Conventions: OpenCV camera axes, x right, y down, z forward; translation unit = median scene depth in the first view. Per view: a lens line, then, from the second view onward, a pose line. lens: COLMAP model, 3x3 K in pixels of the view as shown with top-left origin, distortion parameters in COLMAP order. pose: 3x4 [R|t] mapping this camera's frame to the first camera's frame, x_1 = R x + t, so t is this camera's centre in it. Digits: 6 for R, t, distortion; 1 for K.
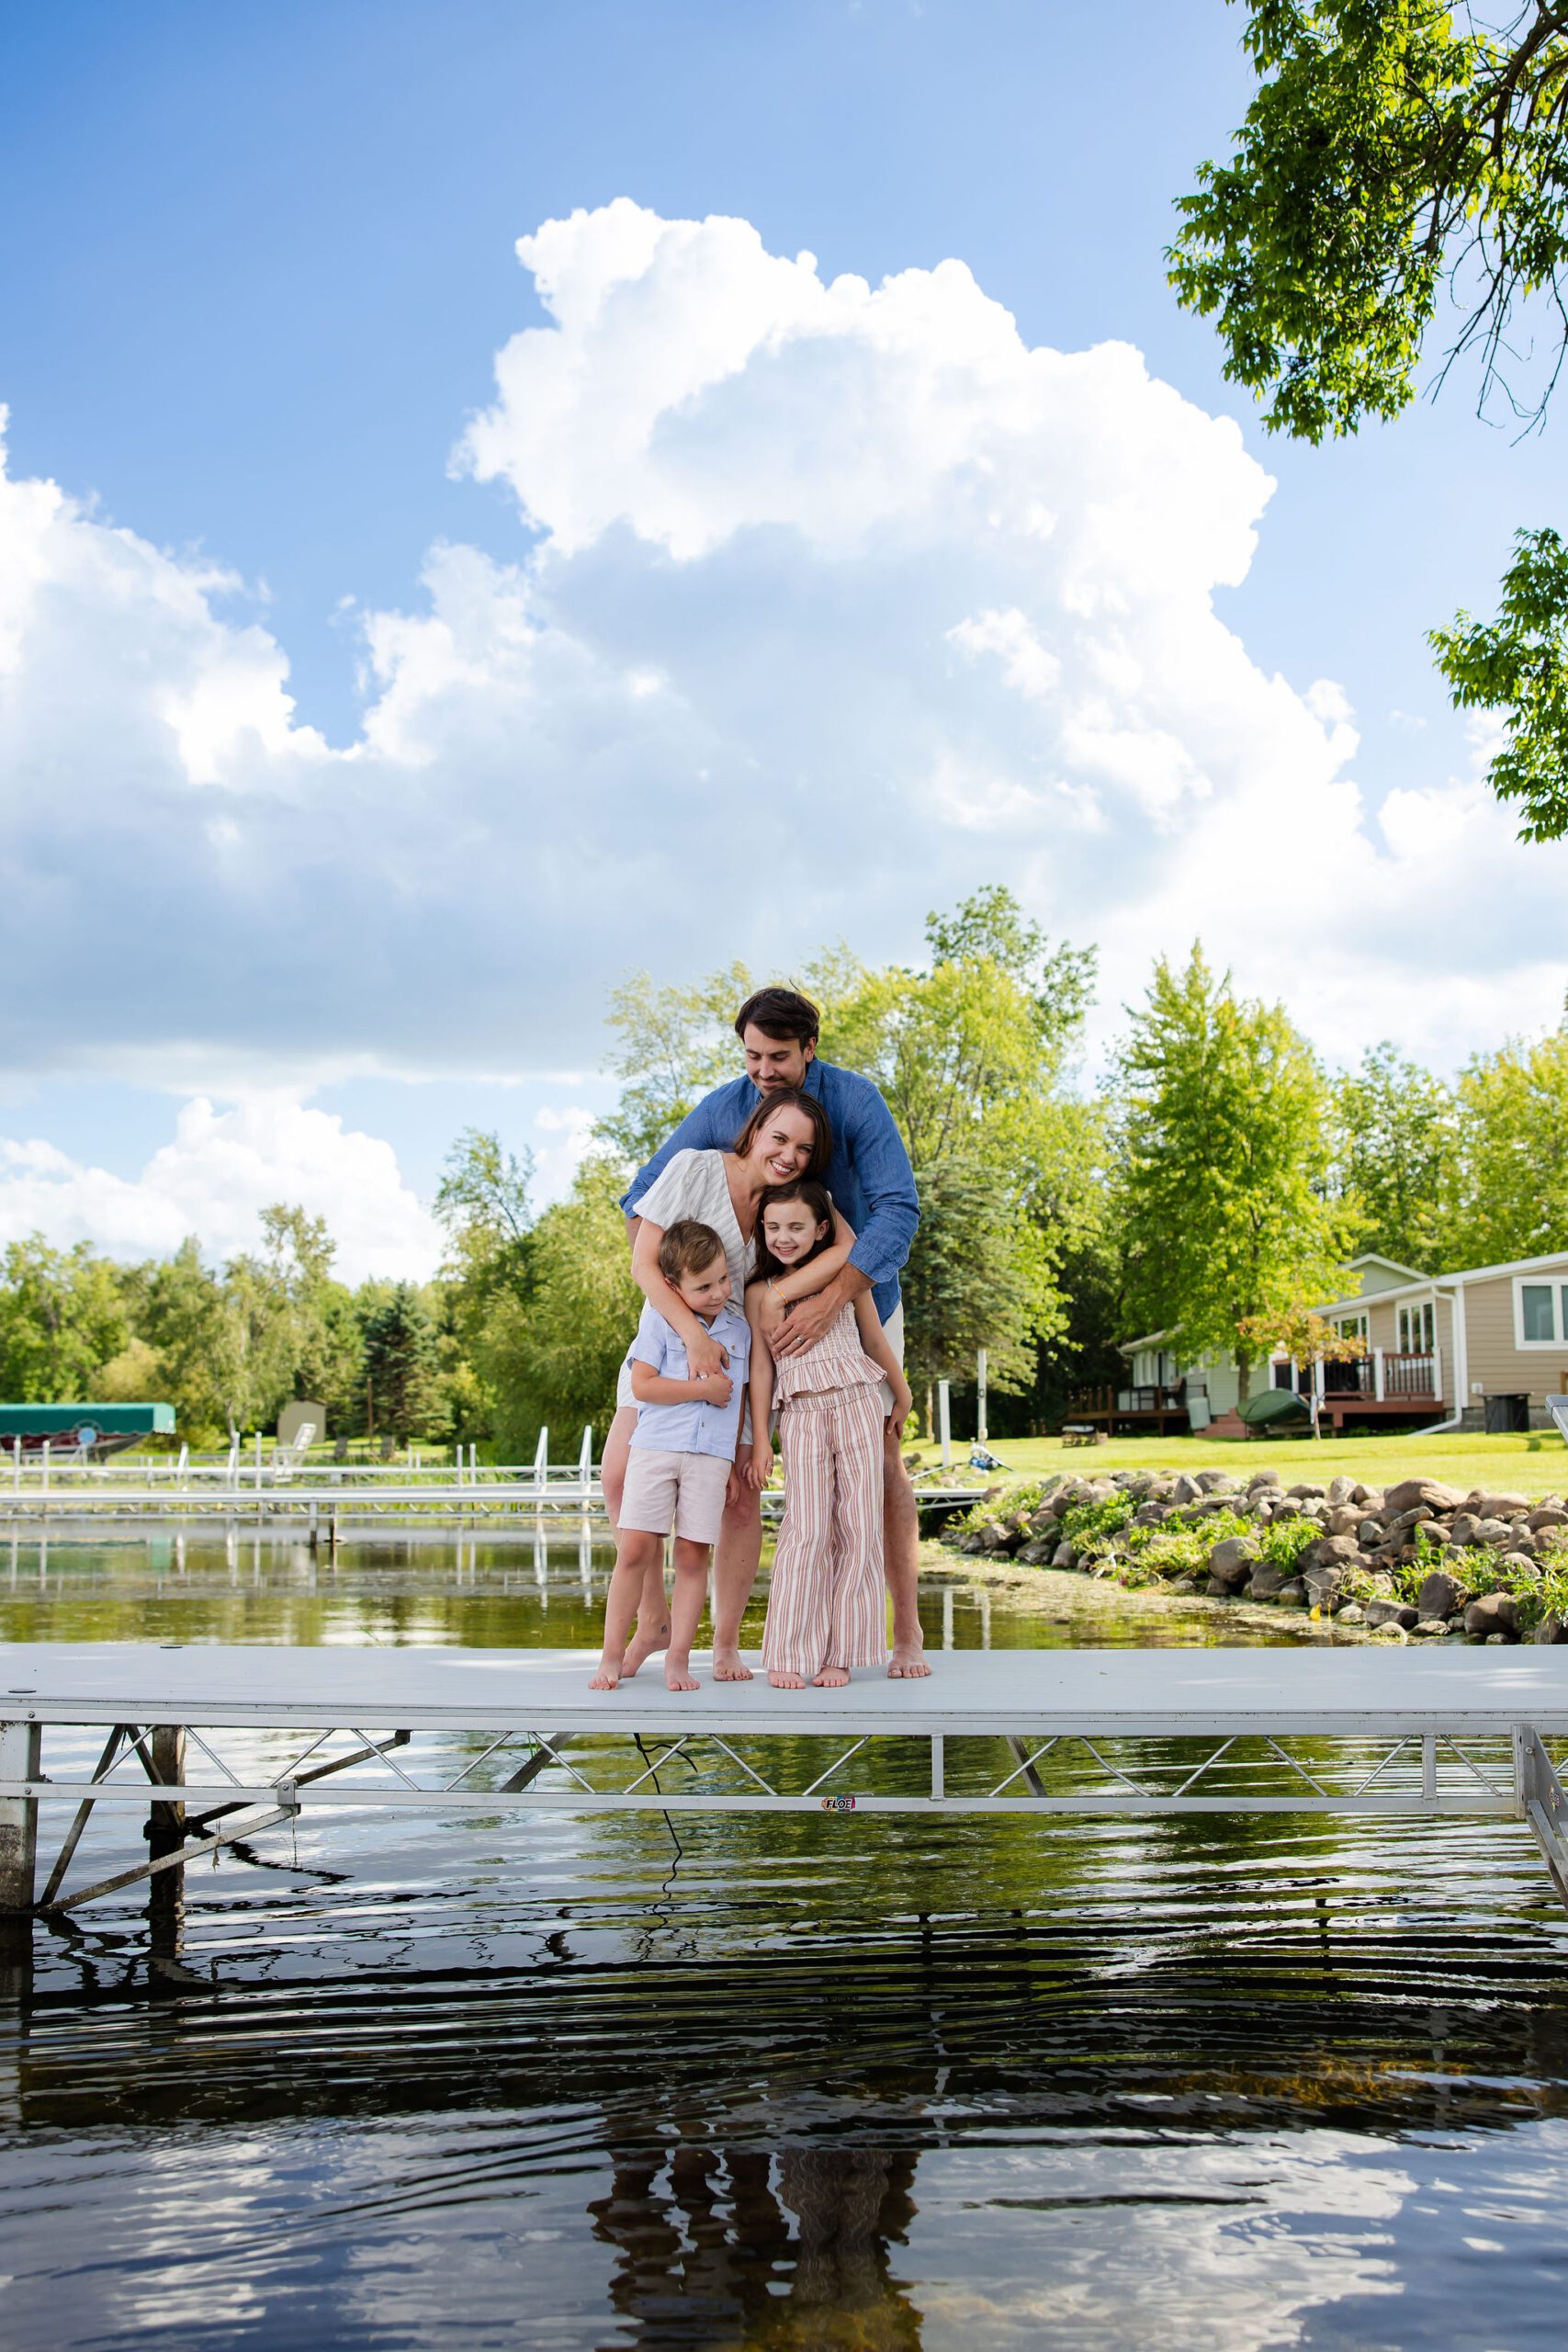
lens RADIAL K [[2452.3, 0, 979.7], [0, 2452.3, 1170.7], [0, 0, 1]] dist [-0.080697, 0.021624]
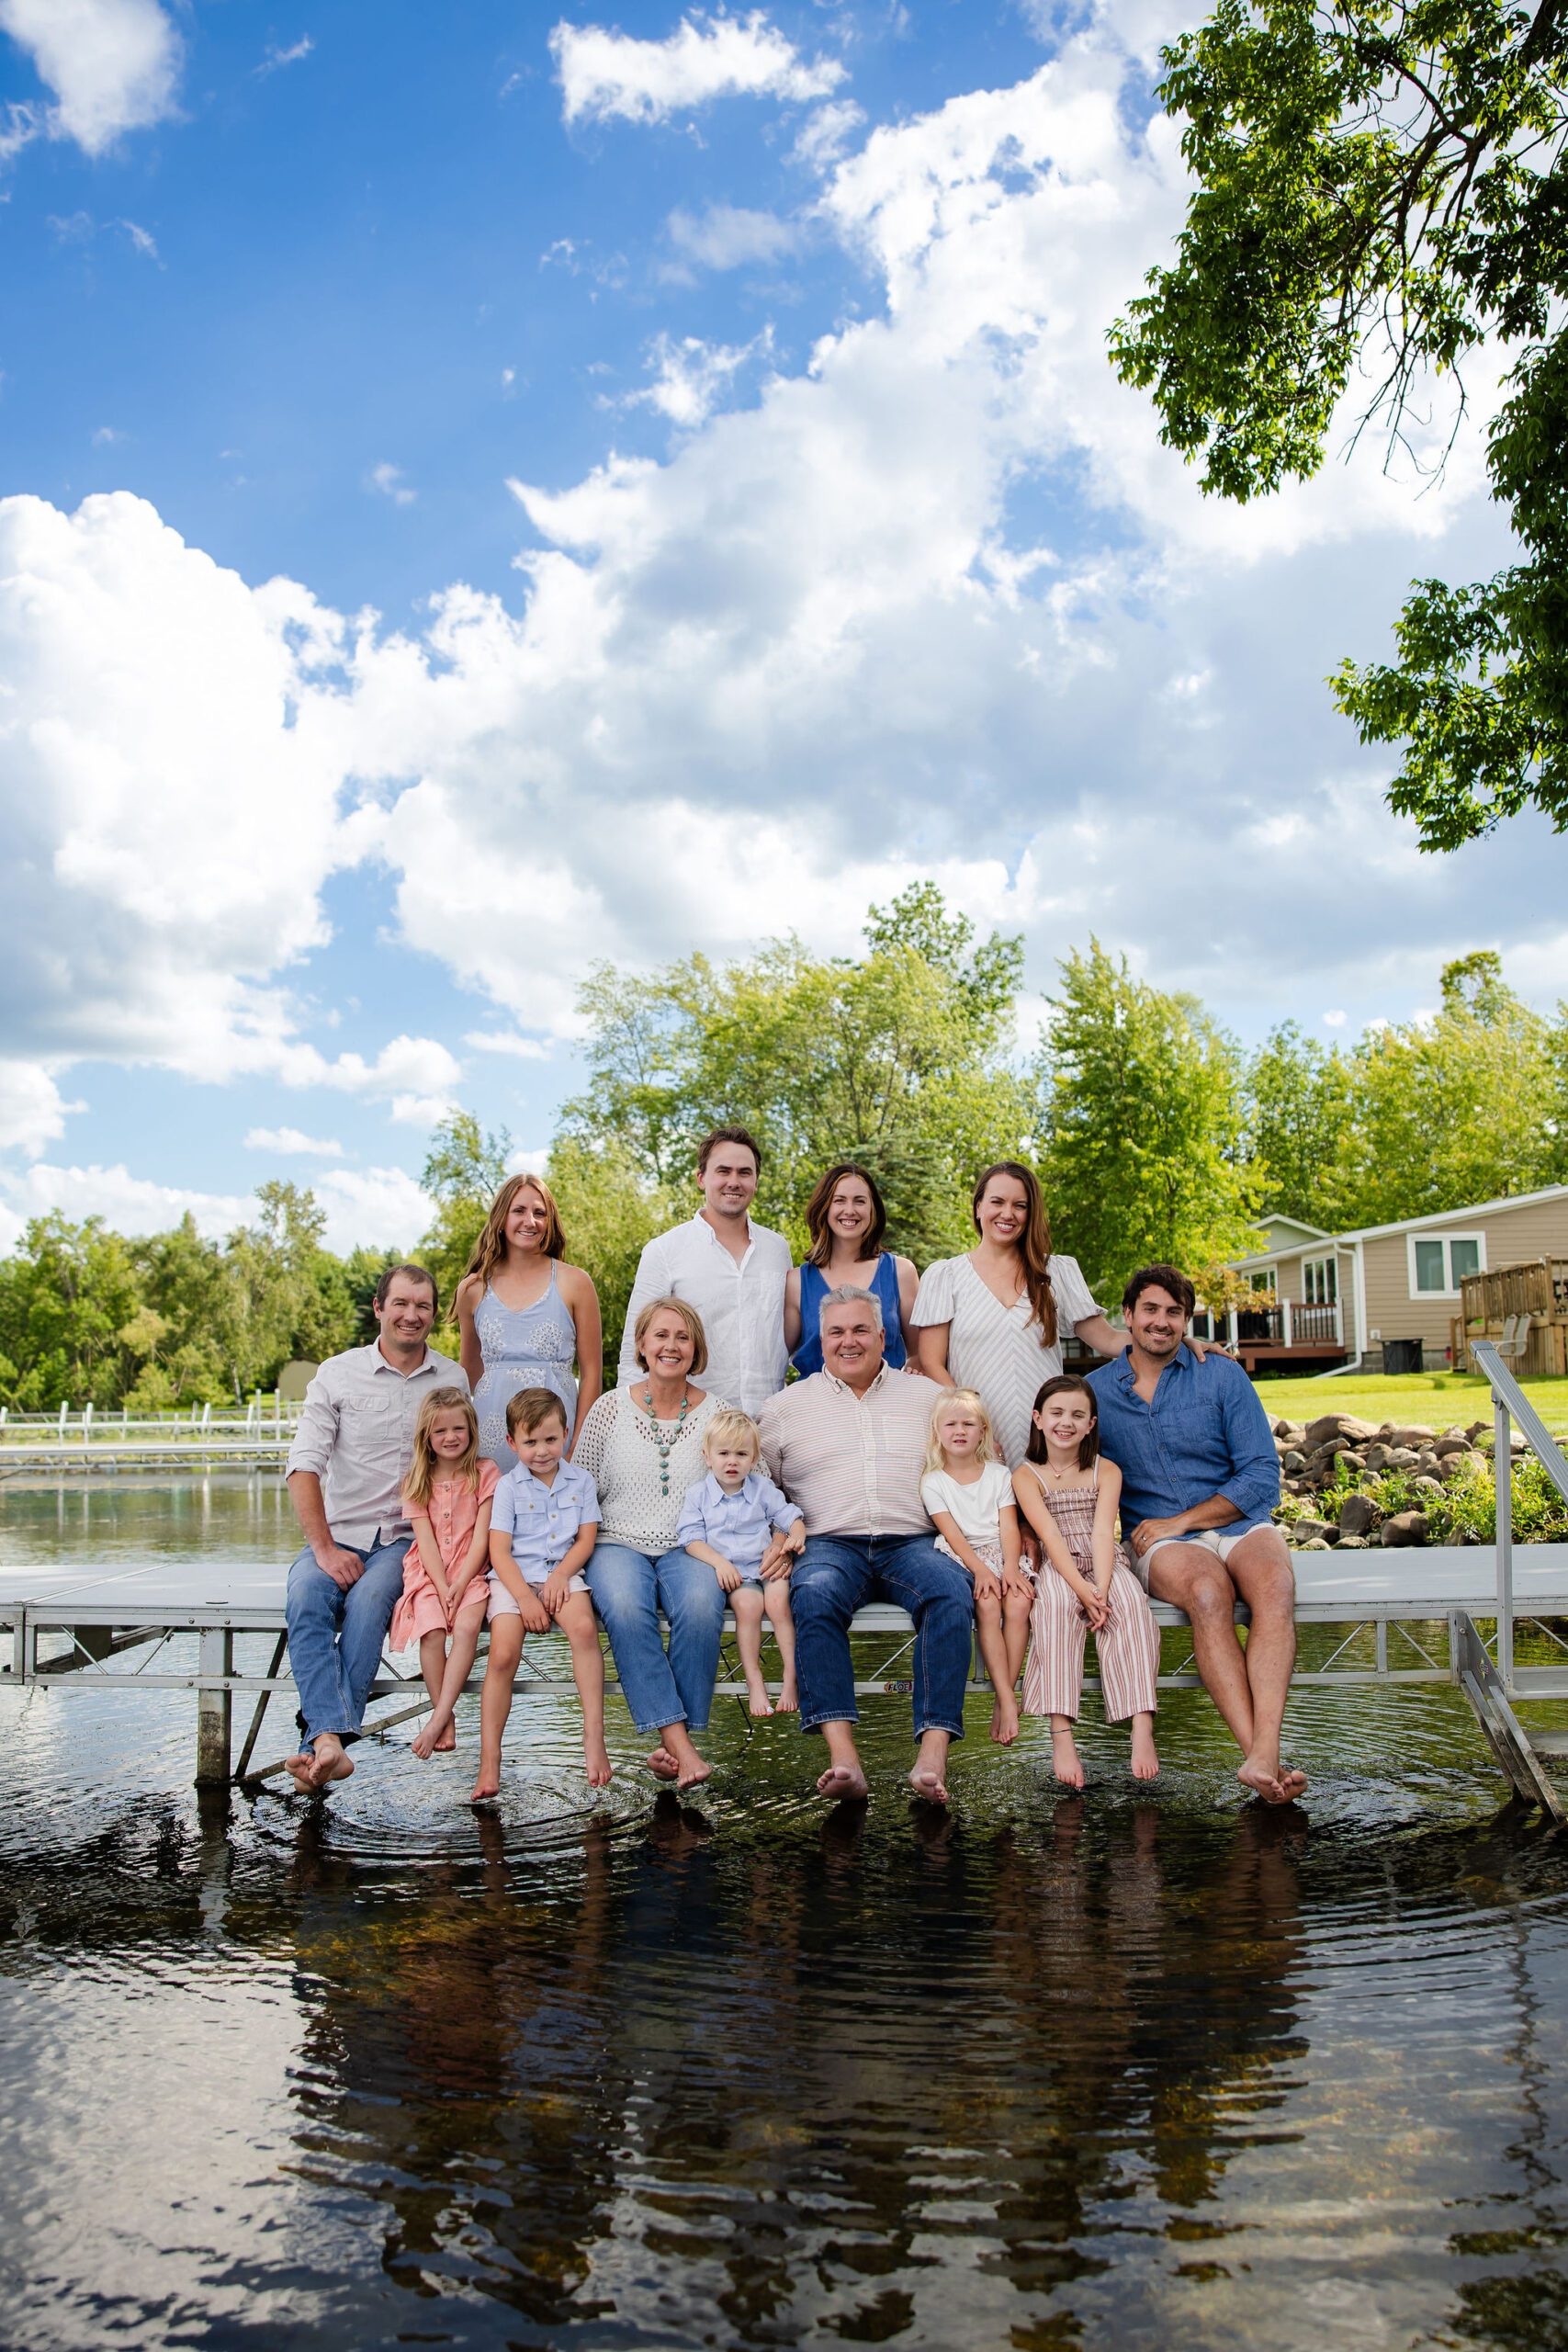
lens RADIAL K [[2511.3, 0, 794.0], [0, 2511.3, 1223.3], [0, 0, 1]] dist [-0.168479, 0.148019]
pose [[0.999915, -0.012744, 0.002663, -0.061723], [0.012624, 0.999077, 0.041051, -0.010955], [-0.003184, -0.041014, 0.999153, -0.126390]]
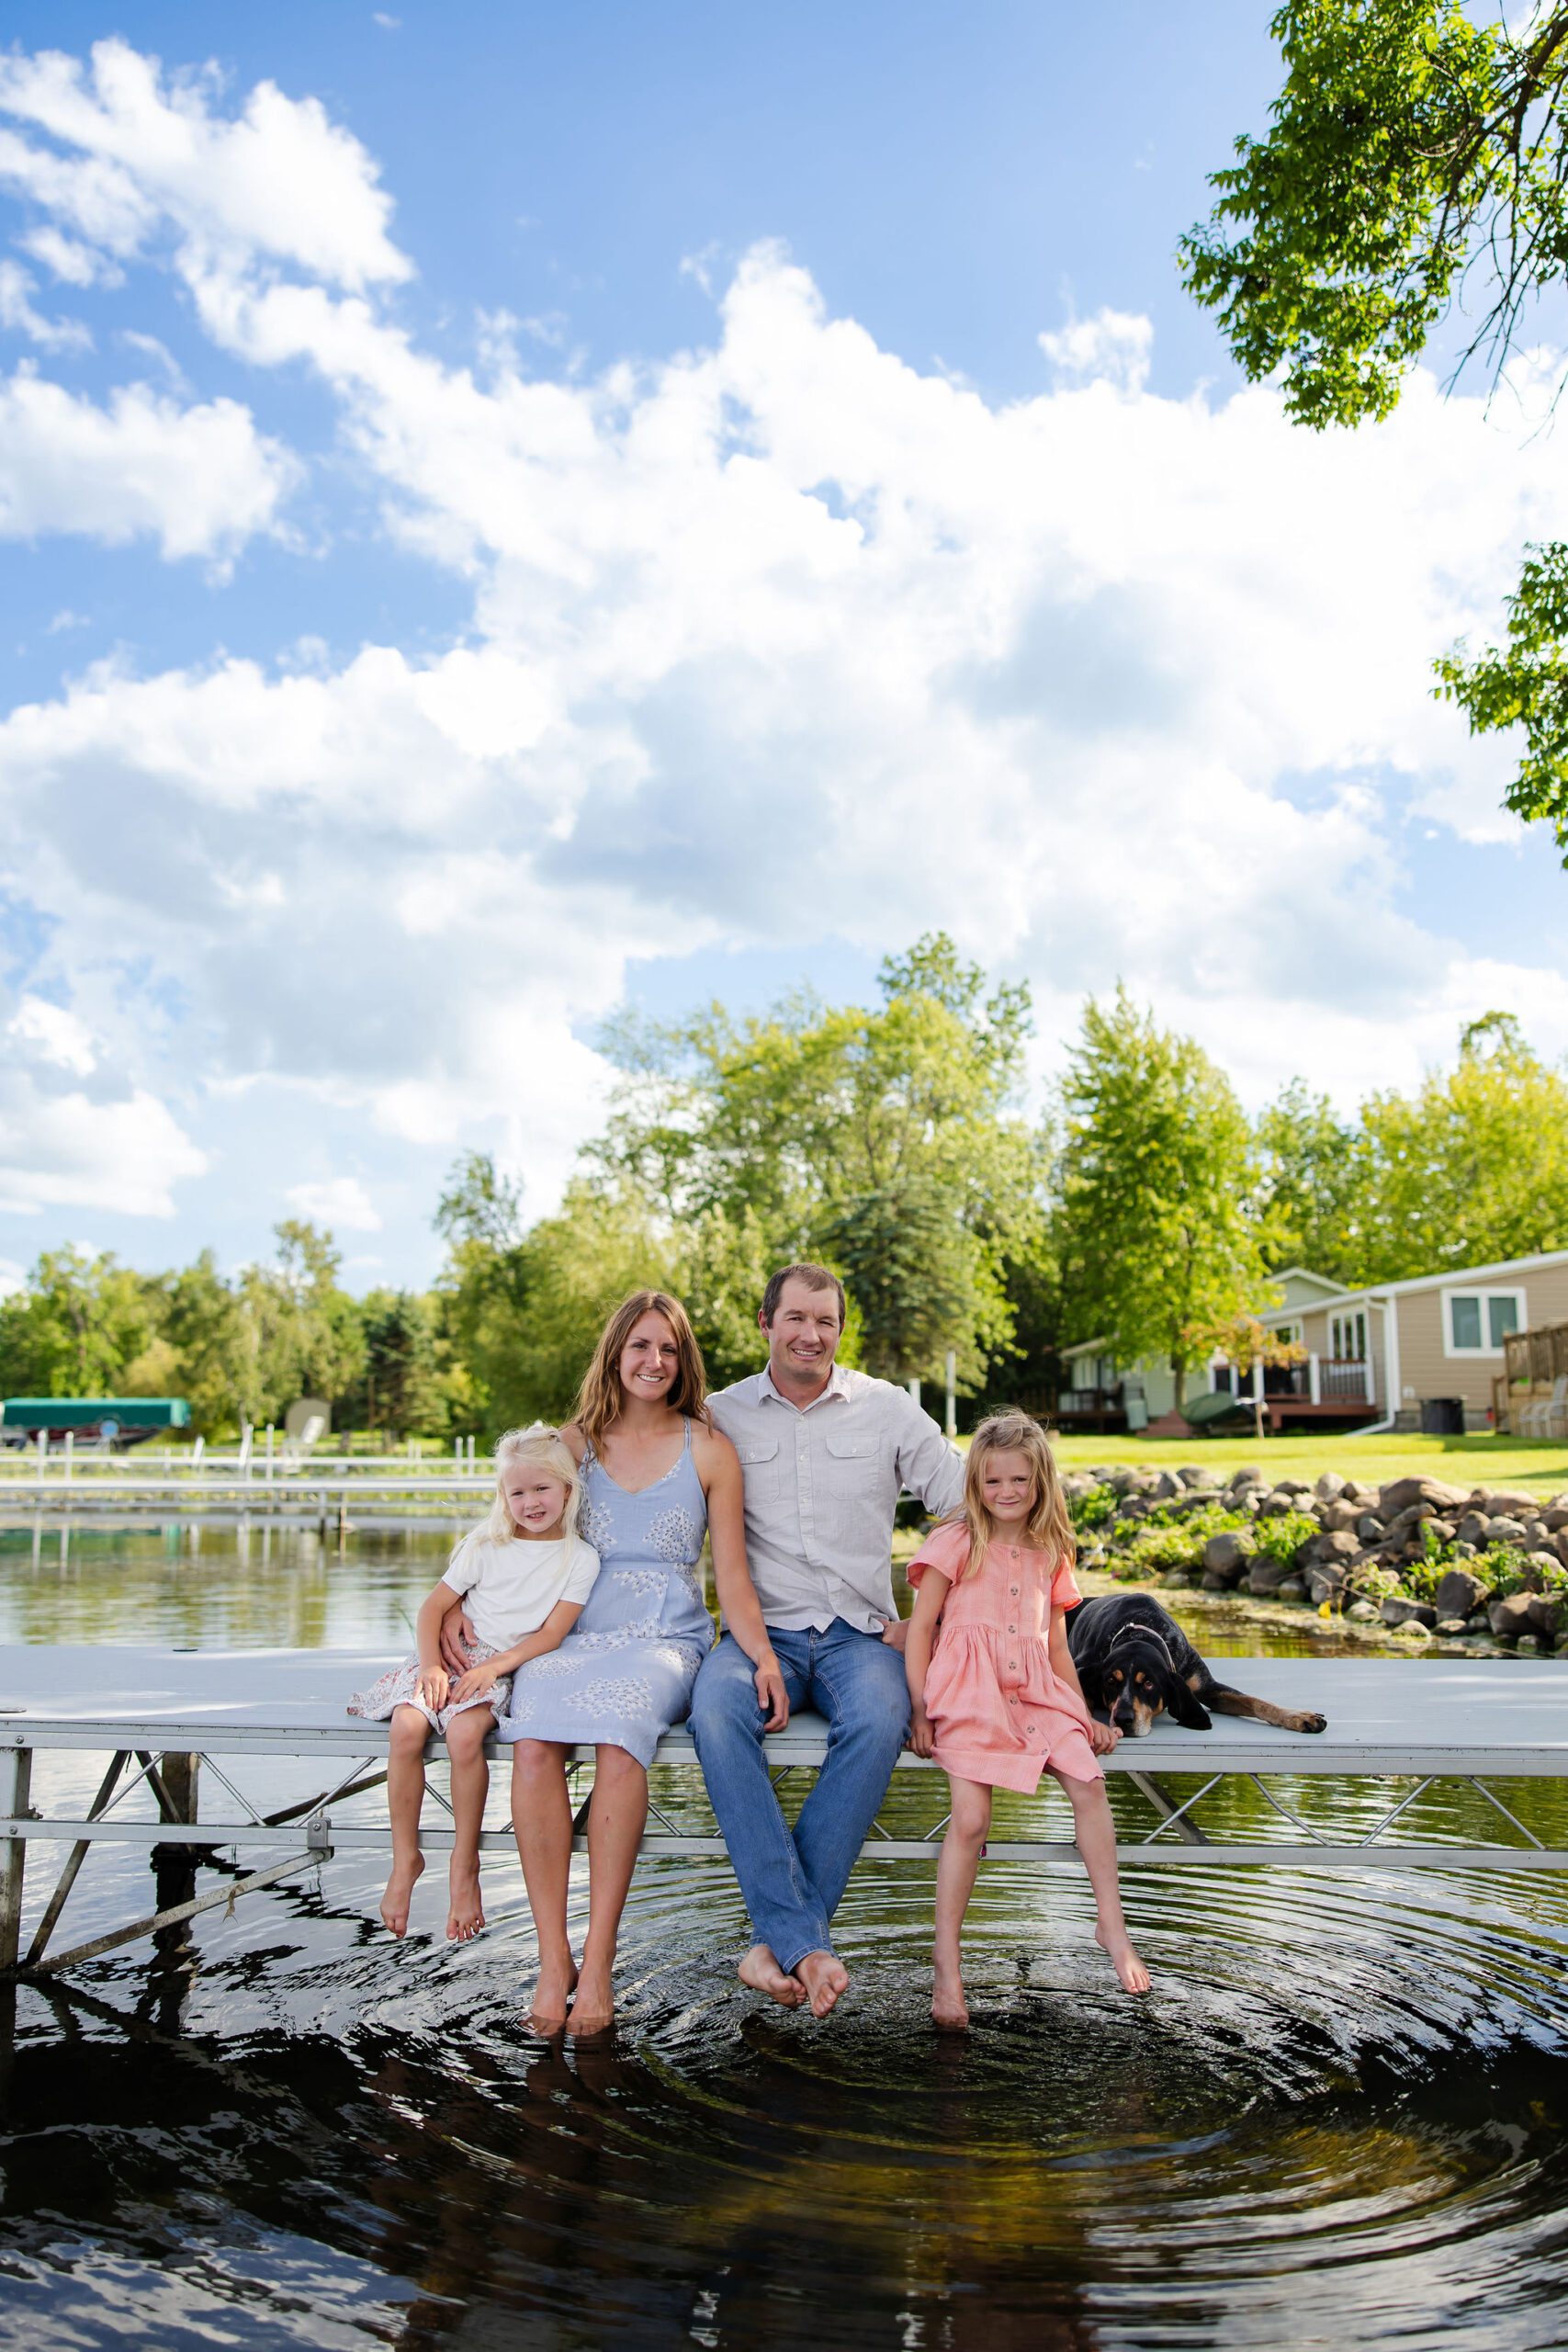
lens RADIAL K [[1804.5, 0, 744.2], [0, 1804.5, 1169.7], [0, 0, 1]] dist [-0.002440, -0.001467]
pose [[0.999753, 0.005054, -0.021632, -0.069207], [-0.006015, 0.998986, -0.044625, 0.028504], [0.021385, 0.044744, 0.998770, 0.200287]]
